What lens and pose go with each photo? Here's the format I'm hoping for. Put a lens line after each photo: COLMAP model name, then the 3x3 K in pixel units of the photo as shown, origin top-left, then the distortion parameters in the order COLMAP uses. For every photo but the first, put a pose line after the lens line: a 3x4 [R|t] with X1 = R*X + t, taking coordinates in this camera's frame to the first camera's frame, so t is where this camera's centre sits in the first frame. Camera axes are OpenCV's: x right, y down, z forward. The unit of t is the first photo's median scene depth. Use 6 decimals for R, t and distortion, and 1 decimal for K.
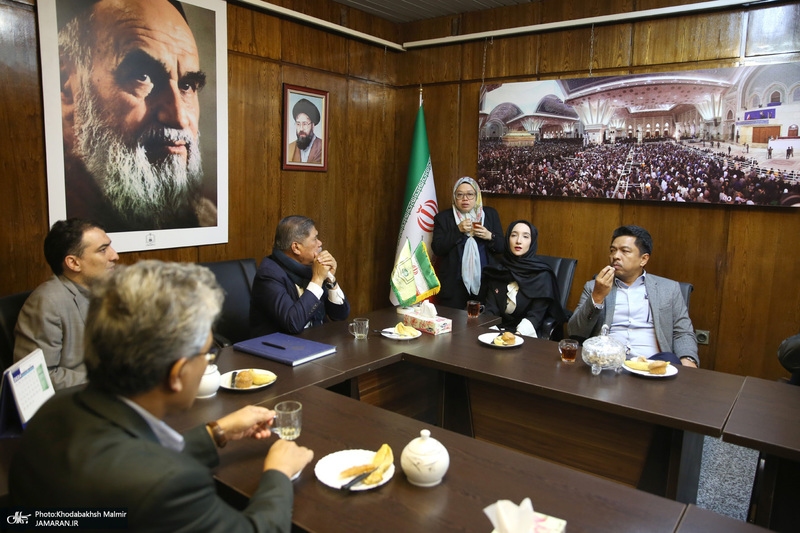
lens RADIAL K [[568.6, 0, 400.0], [0, 568.6, 266.5], [0, 0, 1]] dist [-0.107341, 0.078153]
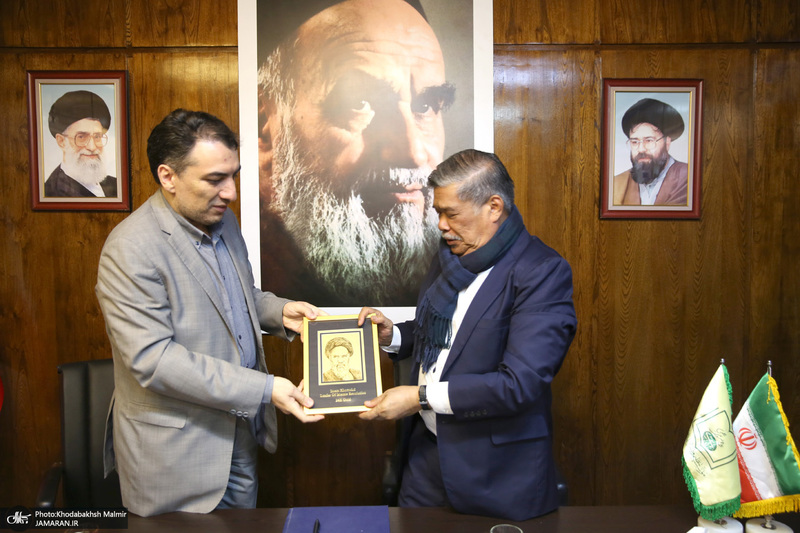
lens RADIAL K [[644.3, 0, 400.0], [0, 644.3, 266.5], [0, 0, 1]] dist [-0.076897, 0.094908]
pose [[0.615861, 0.014095, -0.787729, 0.252837], [-0.095236, 0.993840, -0.056675, -0.074420], [0.782078, 0.109924, 0.613410, 0.507805]]
